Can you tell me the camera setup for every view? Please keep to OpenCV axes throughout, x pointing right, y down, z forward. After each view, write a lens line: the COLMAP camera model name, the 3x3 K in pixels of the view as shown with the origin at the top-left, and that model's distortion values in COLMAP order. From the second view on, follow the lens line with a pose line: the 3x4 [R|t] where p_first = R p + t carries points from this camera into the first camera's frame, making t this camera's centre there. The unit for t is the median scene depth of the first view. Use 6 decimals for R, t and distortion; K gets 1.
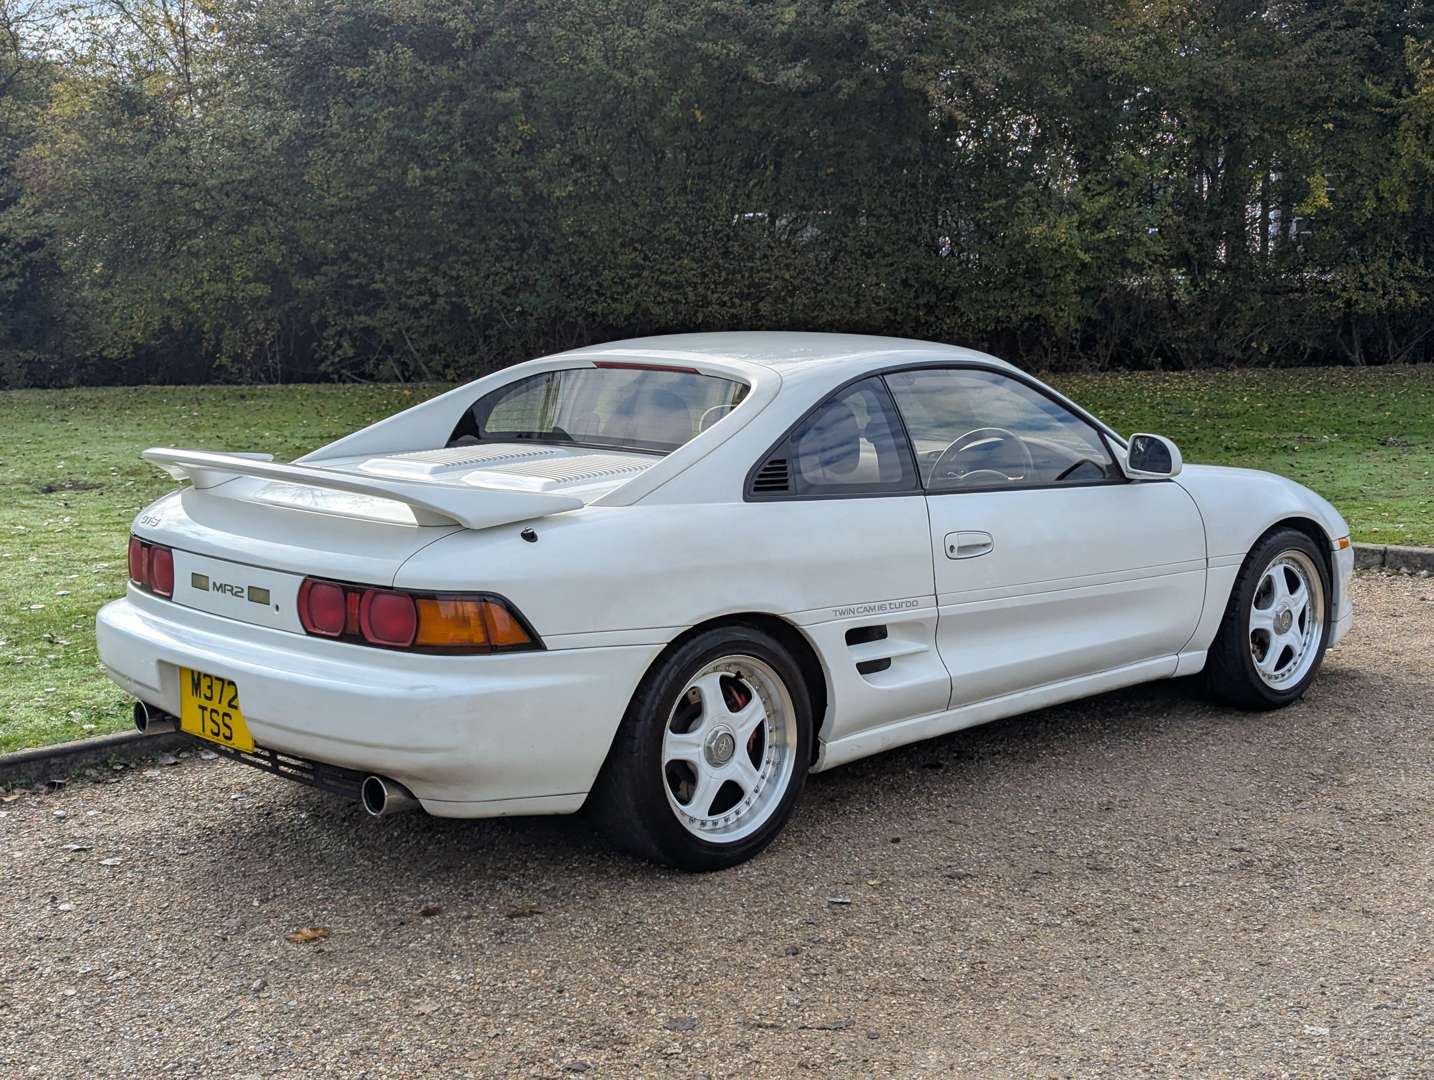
lens RADIAL K [[1987.2, 0, 711.7], [0, 1987.2, 517.1], [0, 0, 1]] dist [0.141150, -0.437209]
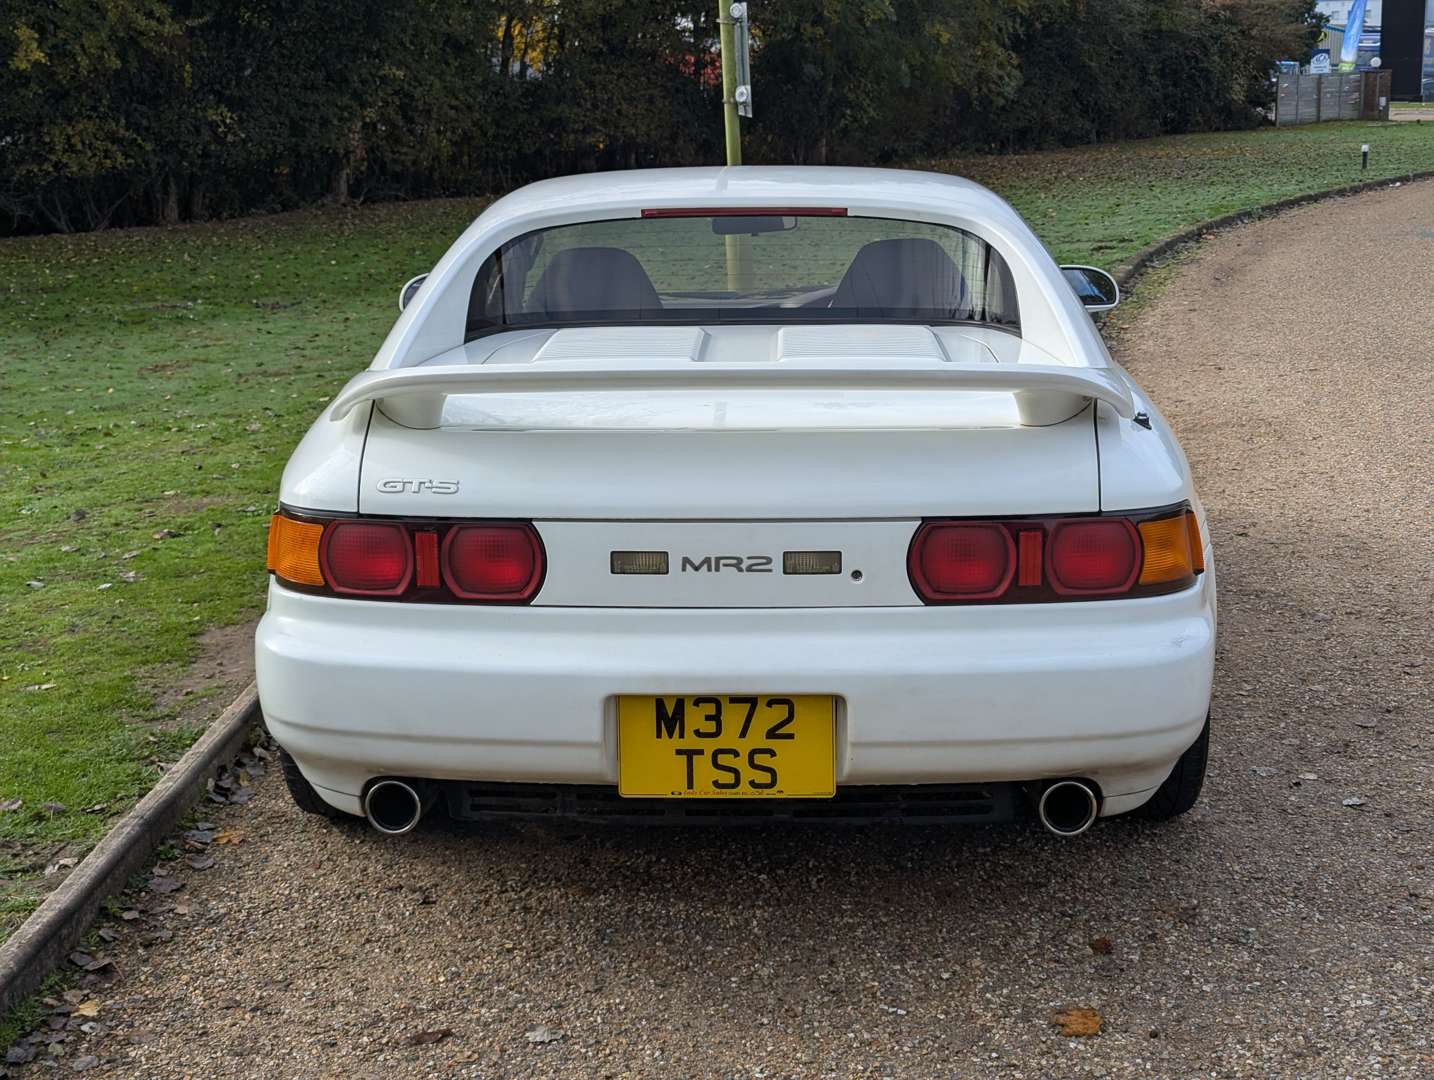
lens RADIAL K [[1987.2, 0, 711.7], [0, 1987.2, 517.1], [0, 0, 1]] dist [0.141150, -0.437209]
pose [[0.700416, -0.143868, 0.699085, -0.637723], [0.100715, 0.989596, 0.102747, -0.042337], [-0.706593, -0.001557, 0.707618, 0.498468]]
